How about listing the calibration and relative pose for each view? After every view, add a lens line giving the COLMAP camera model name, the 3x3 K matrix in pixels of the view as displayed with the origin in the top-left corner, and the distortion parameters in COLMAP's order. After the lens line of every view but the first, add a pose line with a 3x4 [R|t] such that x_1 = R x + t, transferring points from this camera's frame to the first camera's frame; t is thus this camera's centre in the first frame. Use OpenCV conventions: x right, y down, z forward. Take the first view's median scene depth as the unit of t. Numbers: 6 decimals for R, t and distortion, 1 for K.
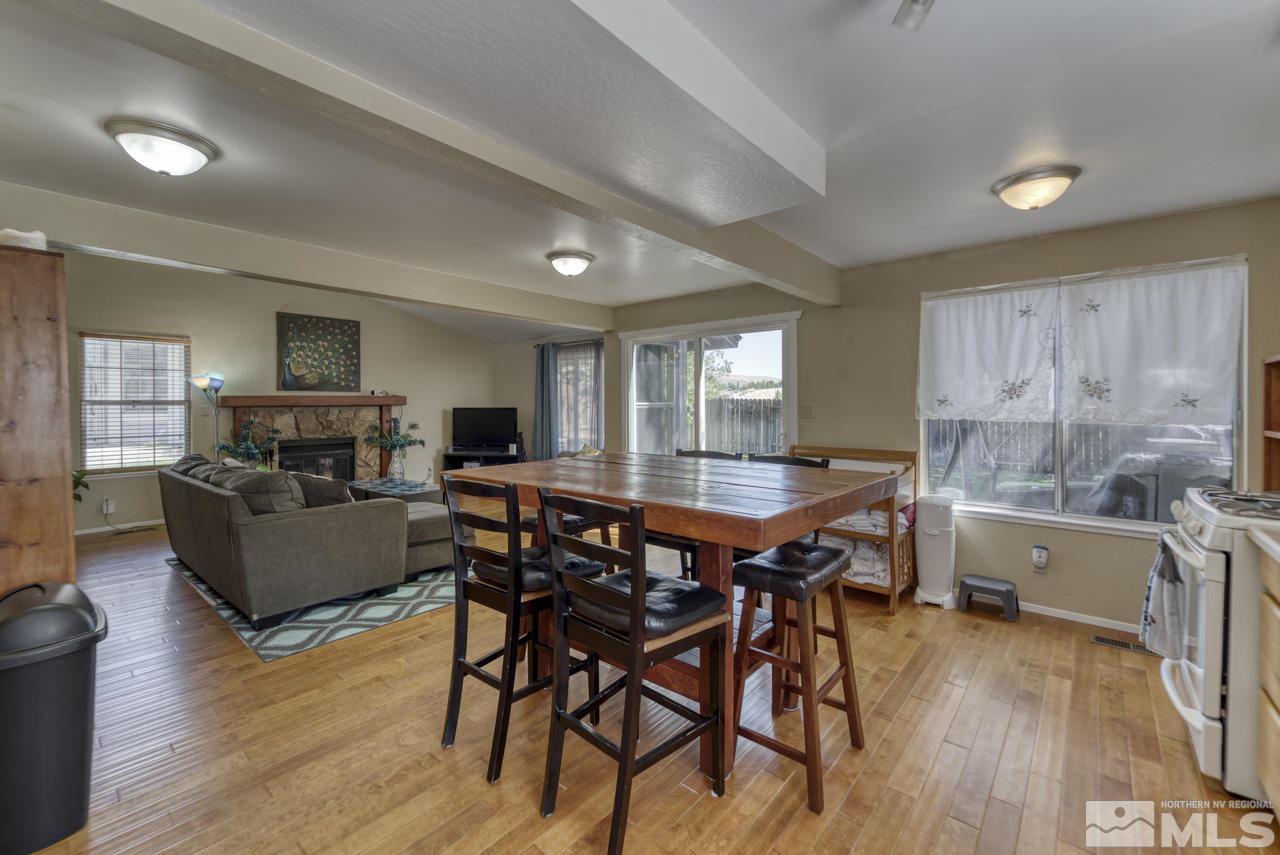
lens RADIAL K [[525.0, 0, 646.3], [0, 525.0, 406.6], [0, 0, 1]] dist [0.017437, -0.006023]
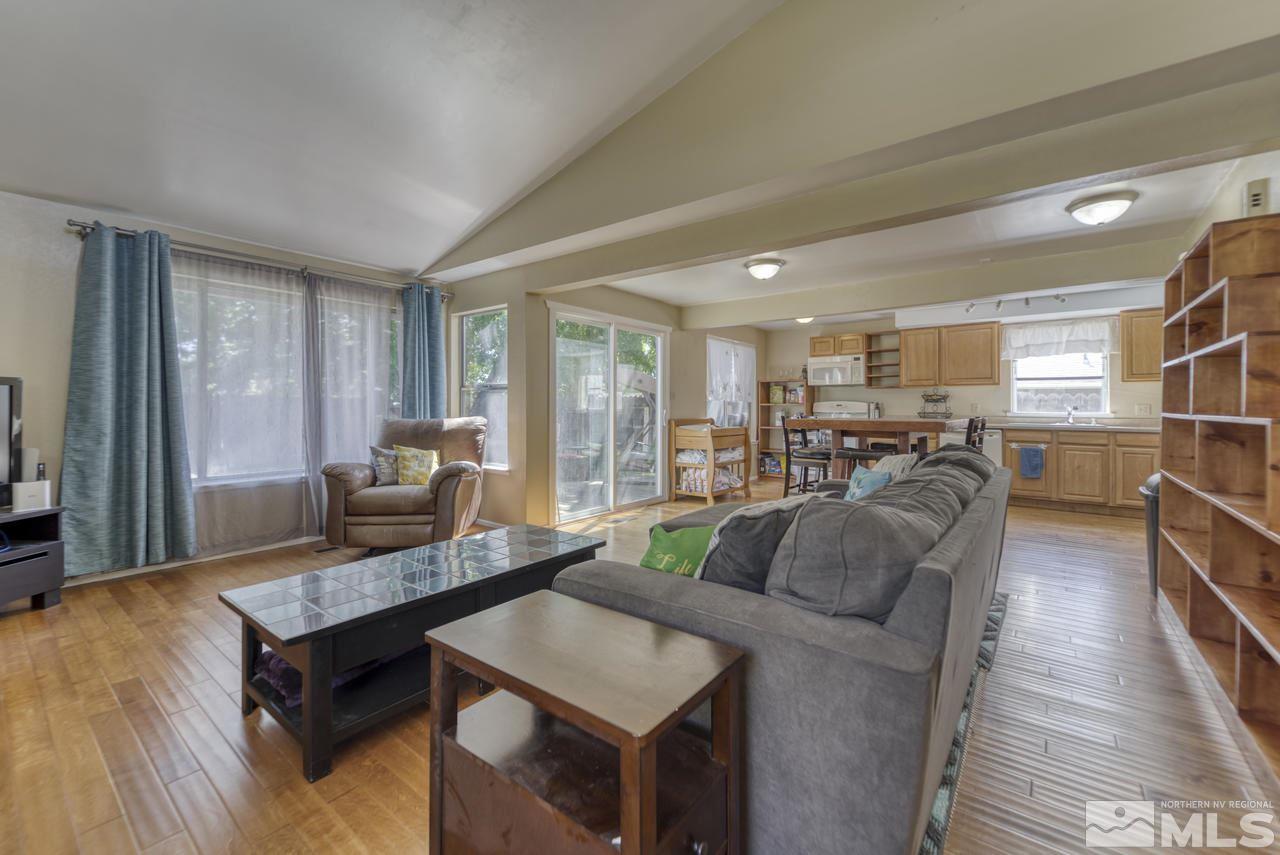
lens RADIAL K [[525.0, 0, 623.7], [0, 525.0, 405.8], [0, 0, 1]] dist [0.017437, -0.006023]
pose [[-0.026579, 0.005551, 0.999631, -0.813460], [0.002479, 0.999982, -0.005487, 0.030743], [-0.999644, 0.002332, -0.026592, 0.816329]]
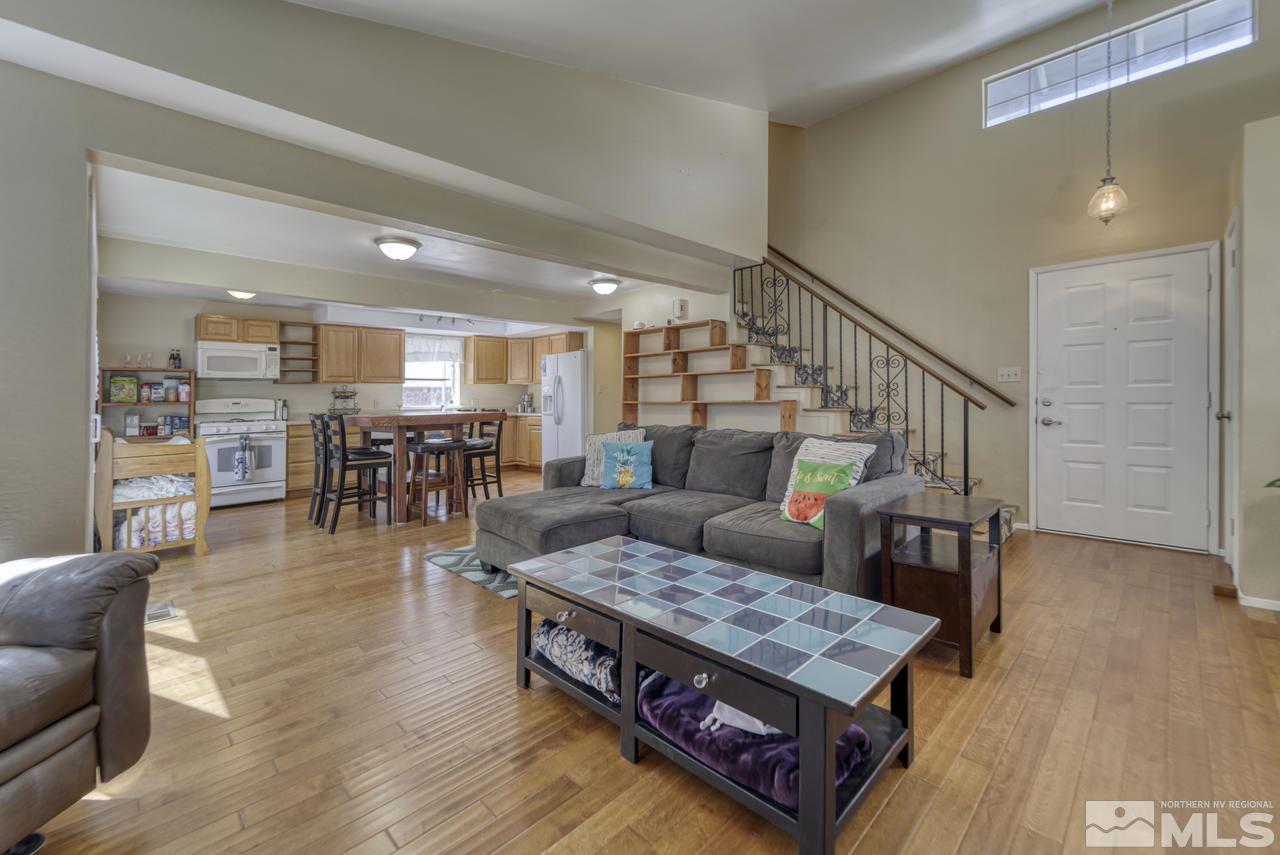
lens RADIAL K [[525.0, 0, 640.7], [0, 525.0, 386.4], [0, 0, 1]] dist [0.017437, -0.006023]
pose [[-0.996780, 0.024572, 0.076330, -0.441412], [0.023215, 0.999557, -0.018623, 0.028281], [-0.076754, -0.016791, -0.996909, 1.233796]]
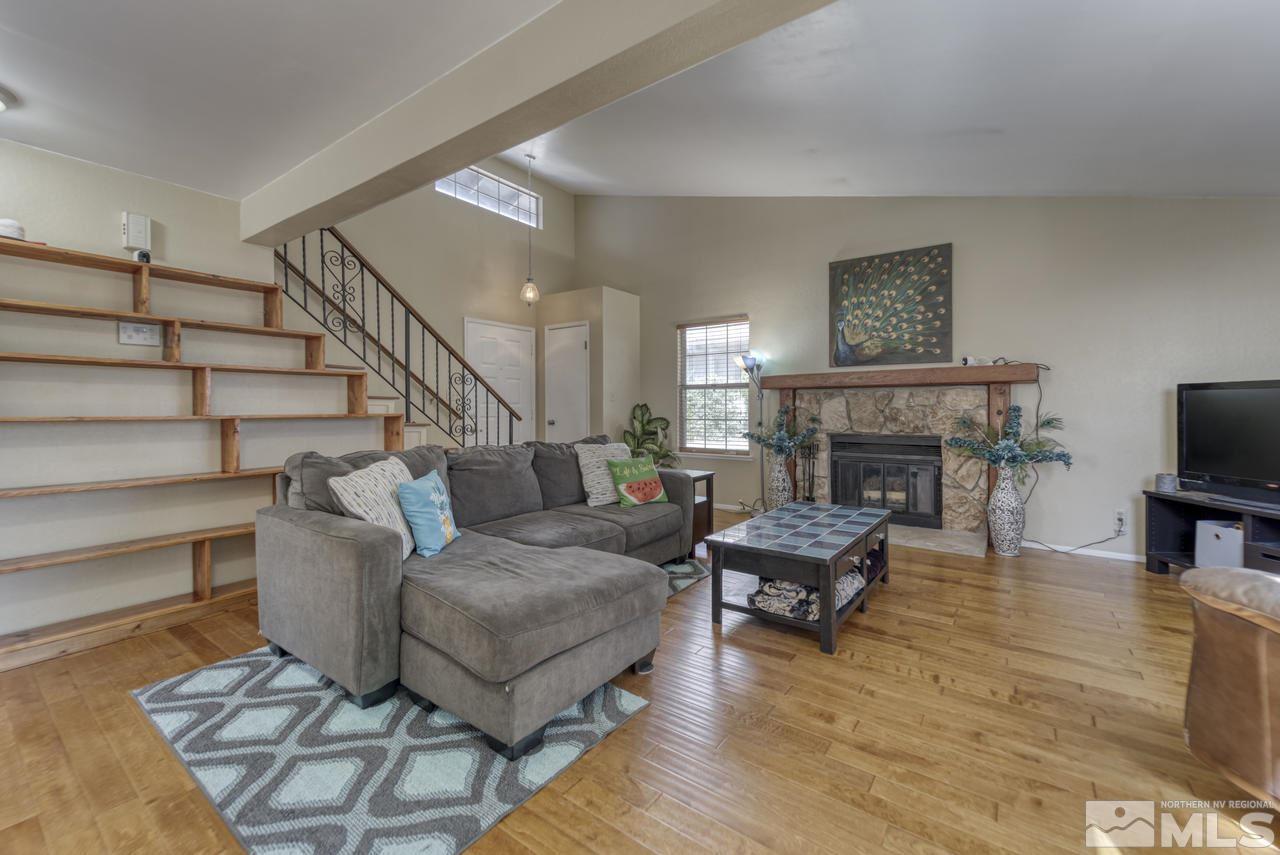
lens RADIAL K [[525.0, 0, 620.5], [0, 525.0, 407.4], [0, 0, 1]] dist [0.017437, -0.006023]
pose [[0.054127, 0.004315, -0.998525, 0.040579], [-0.002900, 0.999987, 0.004164, 0.027342], [0.998530, 0.002670, 0.054139, 0.727761]]
